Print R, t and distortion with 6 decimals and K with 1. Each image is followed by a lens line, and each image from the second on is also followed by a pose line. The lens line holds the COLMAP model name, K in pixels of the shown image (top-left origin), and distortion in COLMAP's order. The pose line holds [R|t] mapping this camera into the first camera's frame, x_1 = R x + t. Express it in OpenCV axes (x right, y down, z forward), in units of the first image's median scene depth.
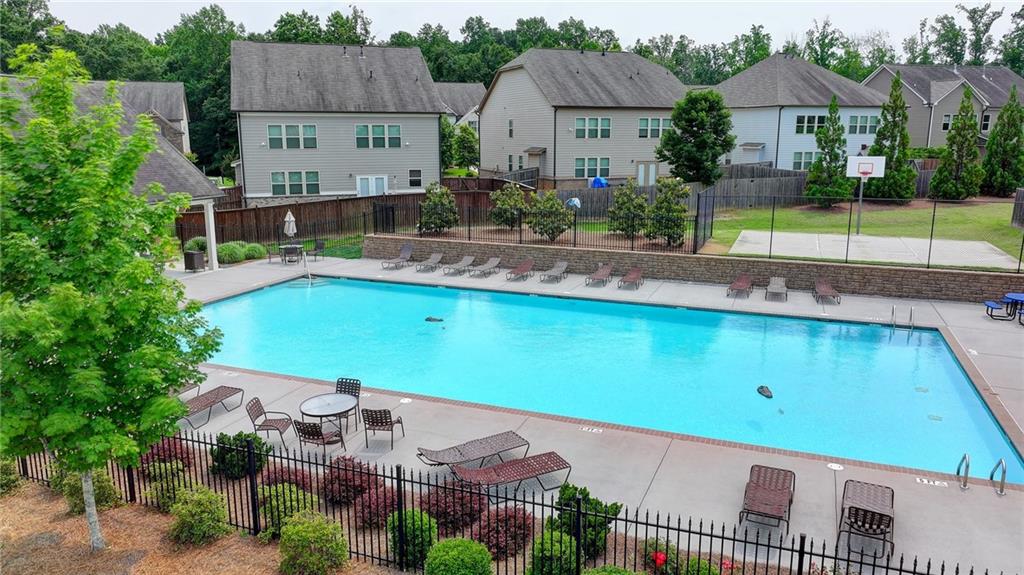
lens RADIAL K [[721.1, 0, 516.6], [0, 721.1, 284.5], [0, 0, 1]] dist [0.007112, 0.004653]
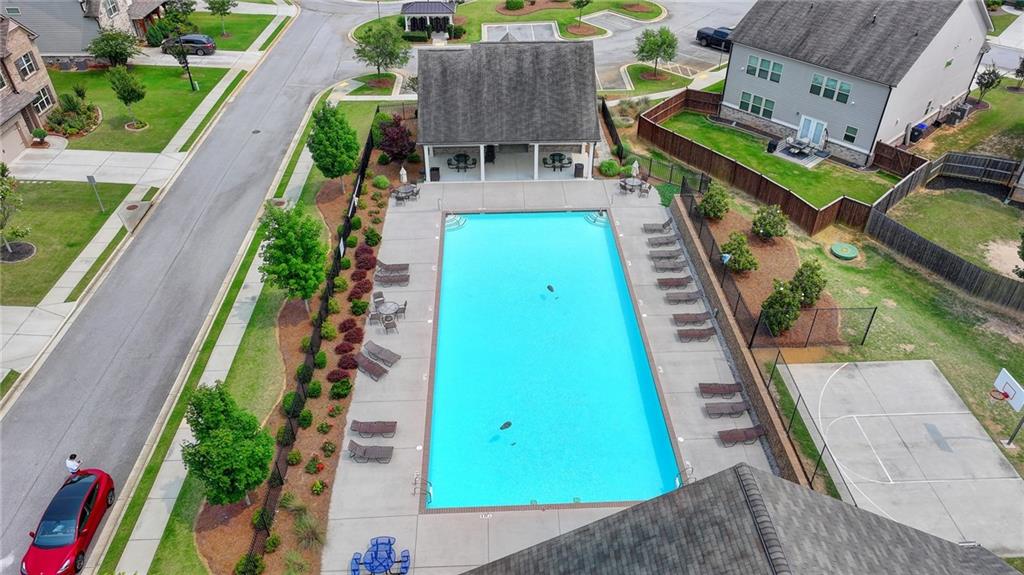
lens RADIAL K [[721.1, 0, 516.6], [0, 721.1, 284.5], [0, 0, 1]] dist [0.007112, 0.004653]
pose [[0.405597, 0.546850, -0.732424, 0.606039], [-0.188012, 0.834072, 0.518628, -0.454575], [0.894507, -0.072650, 0.441112, 0.071168]]
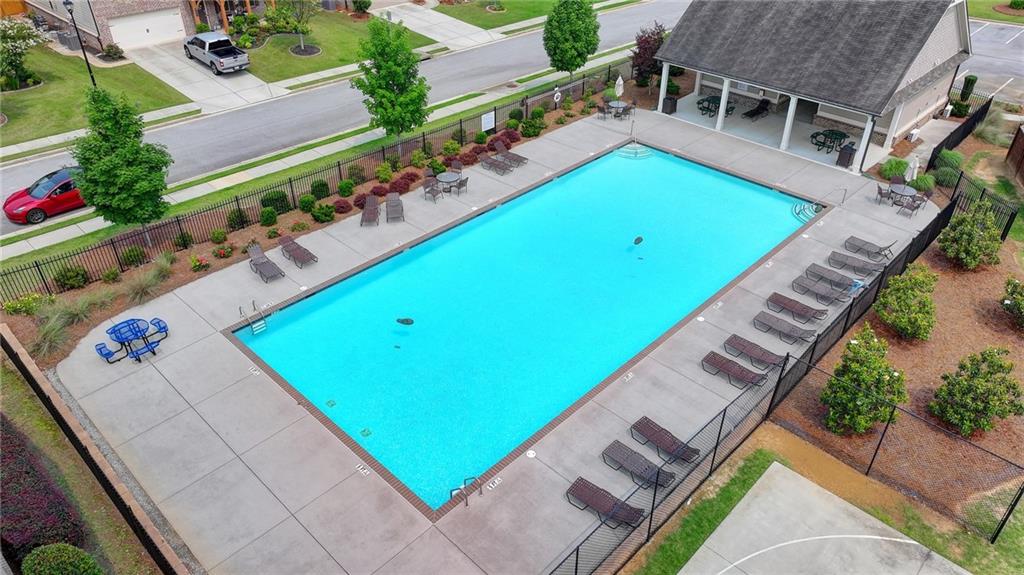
lens RADIAL K [[721.1, 0, 516.6], [0, 721.1, 284.5], [0, 0, 1]] dist [0.007112, 0.004653]
pose [[-0.387230, 0.518087, -0.762652, 0.522802], [-0.191543, 0.763934, 0.616212, -0.339895], [0.901867, 0.384696, -0.196582, 0.570609]]
